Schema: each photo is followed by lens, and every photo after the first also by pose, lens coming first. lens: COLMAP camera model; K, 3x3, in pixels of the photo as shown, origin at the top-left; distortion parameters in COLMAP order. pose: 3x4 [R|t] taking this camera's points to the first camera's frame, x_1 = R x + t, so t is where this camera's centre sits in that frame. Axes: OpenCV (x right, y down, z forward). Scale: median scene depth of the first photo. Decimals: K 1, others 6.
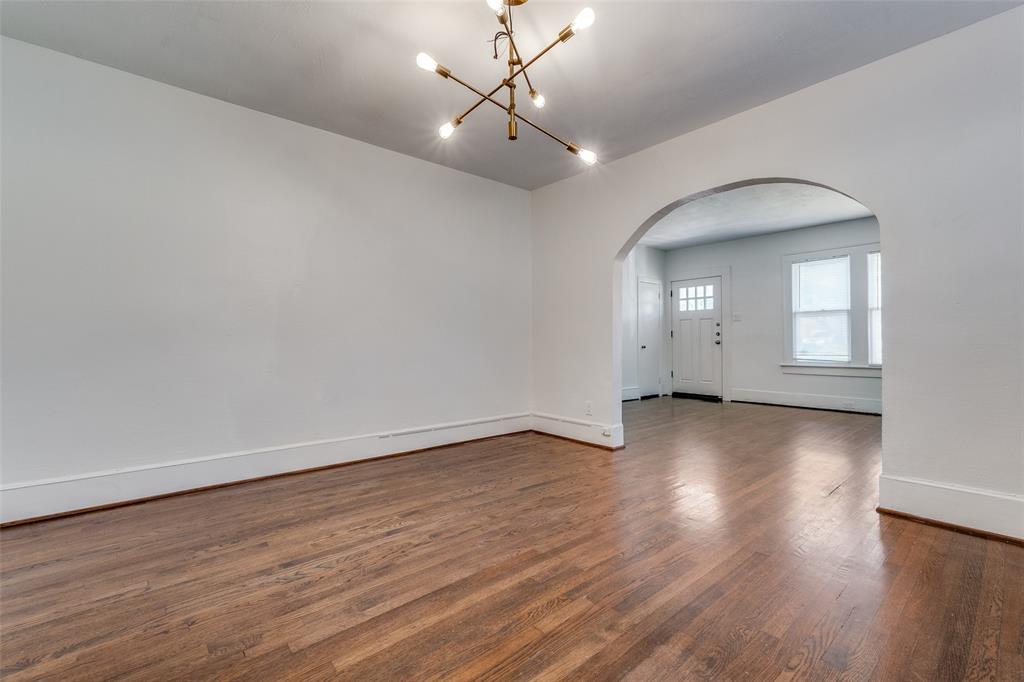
lens RADIAL K [[439.6, 0, 509.8], [0, 439.6, 335.0], [0, 0, 1]] dist [-0.008414, 0.002494]
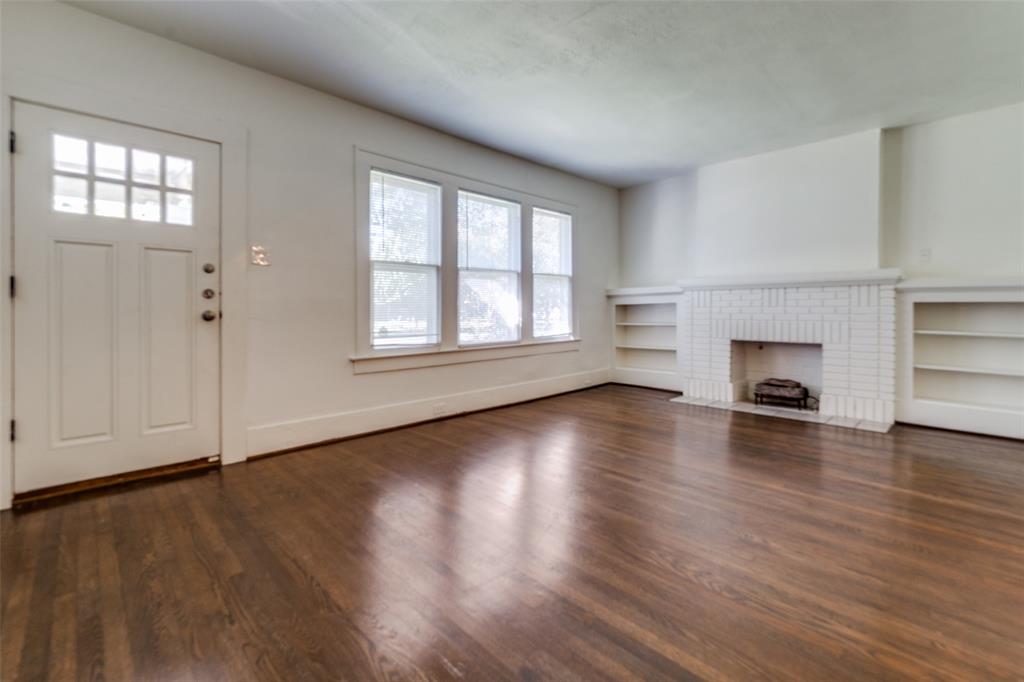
lens RADIAL K [[439.6, 0, 508.4], [0, 439.6, 315.3], [0, 0, 1]] dist [-0.008414, 0.002494]
pose [[-0.063548, -0.004135, 0.997970, 0.089498], [-0.012172, 0.999920, 0.003368, 0.012748], [-0.997905, -0.011934, -0.063593, 0.853303]]
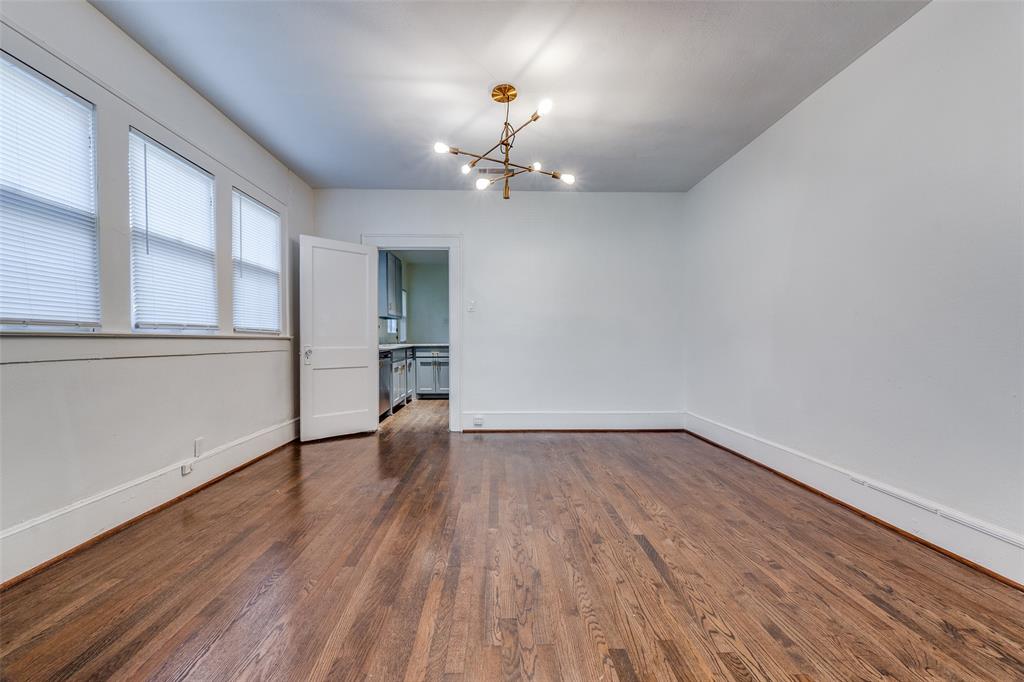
lens RADIAL K [[439.6, 0, 510.6], [0, 439.6, 345.7], [0, 0, 1]] dist [-0.008414, 0.002494]
pose [[-0.622424, 0.009819, -0.782618, 0.334908], [0.009325, 0.999943, 0.005129, 0.005264], [0.782624, -0.004106, -0.622481, 0.569388]]
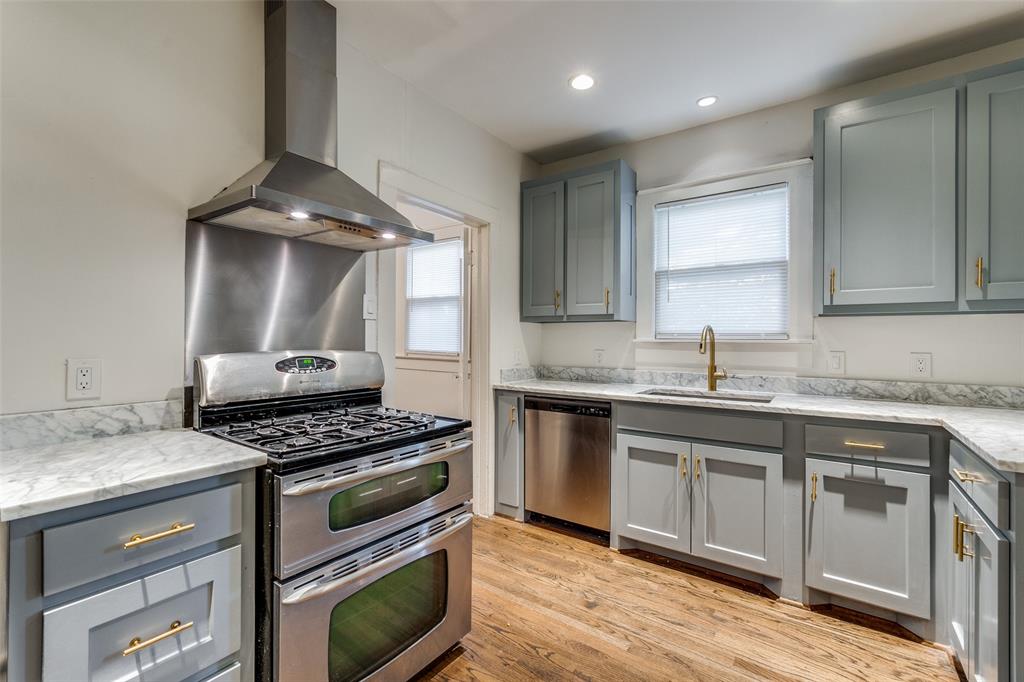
lens RADIAL K [[439.6, 0, 508.0], [0, 439.6, 337.2], [0, 0, 1]] dist [-0.008414, 0.002494]
pose [[-0.236750, 0.004482, 0.971560, -0.561534], [-0.026476, 0.999588, -0.011063, -0.033050], [-0.971210, -0.028343, -0.236534, 0.013759]]
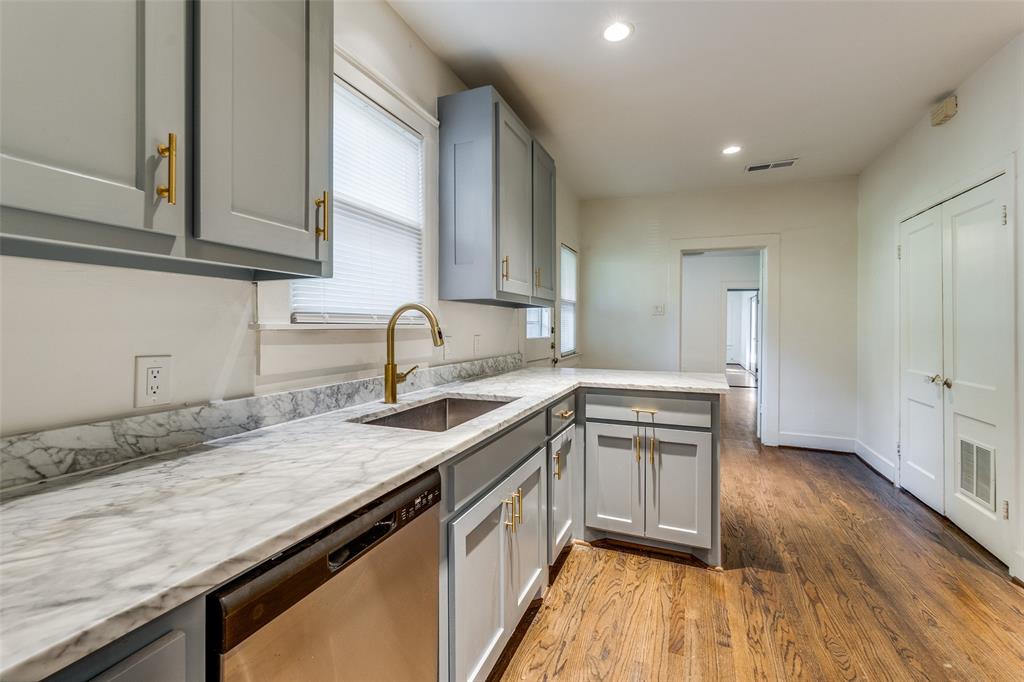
lens RADIAL K [[439.6, 0, 510.1], [0, 439.6, 327.5], [0, 0, 1]] dist [-0.008414, 0.002494]
pose [[-0.888634, -0.002199, -0.458612, -0.150221], [0.004358, 0.999903, -0.013239, -0.034705], [0.458597, -0.013764, -0.888538, 0.001908]]
